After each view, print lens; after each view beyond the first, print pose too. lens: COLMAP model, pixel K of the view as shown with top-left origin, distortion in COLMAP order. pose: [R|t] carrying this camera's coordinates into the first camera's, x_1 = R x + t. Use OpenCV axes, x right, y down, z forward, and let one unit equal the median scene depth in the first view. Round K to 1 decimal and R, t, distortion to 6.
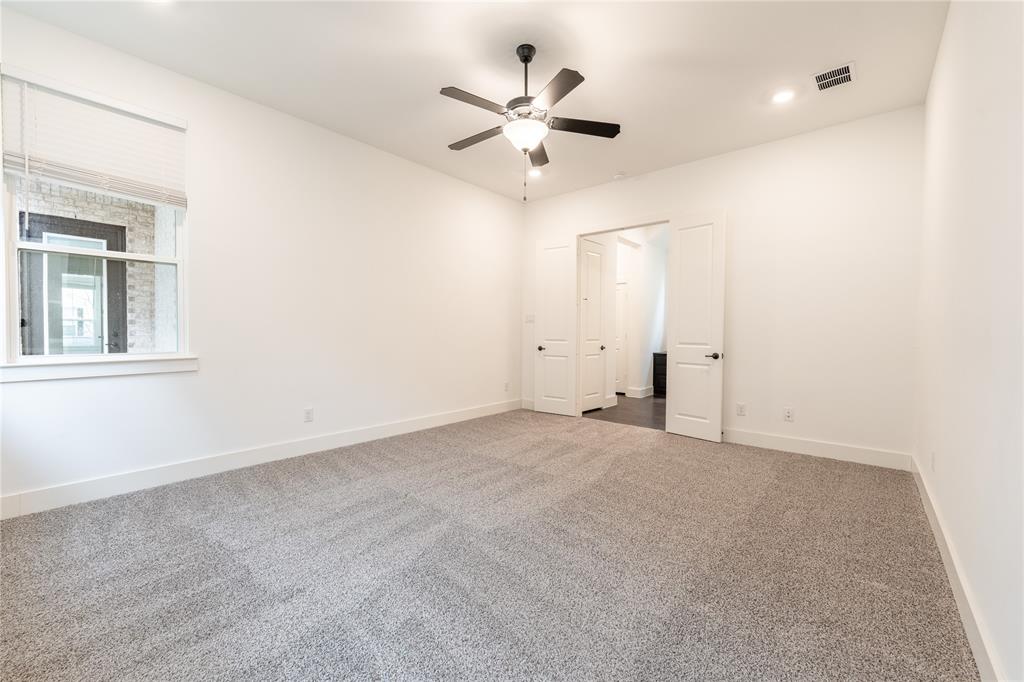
lens RADIAL K [[411.8, 0, 515.6], [0, 411.8, 337.9], [0, 0, 1]] dist [0.002349, -0.000432]
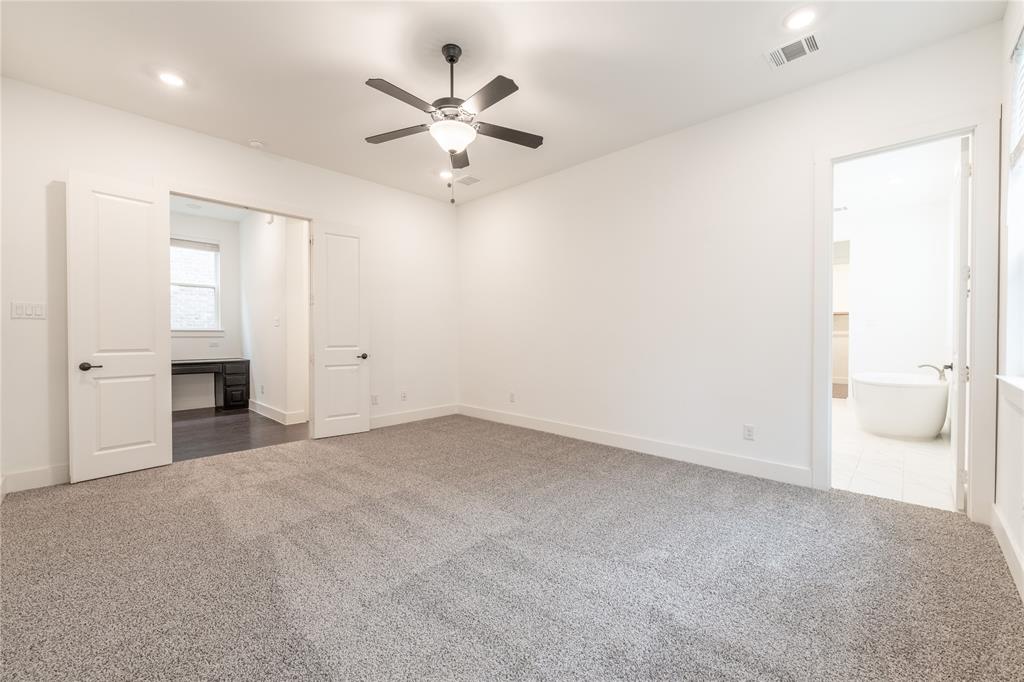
lens RADIAL K [[411.8, 0, 515.1], [0, 411.8, 338.8], [0, 0, 1]] dist [0.002349, -0.000432]
pose [[0.068428, -0.020231, 0.997451, -0.615608], [0.016476, 0.999681, 0.019146, -0.018481], [-0.997520, 0.015124, 0.068739, 0.508075]]
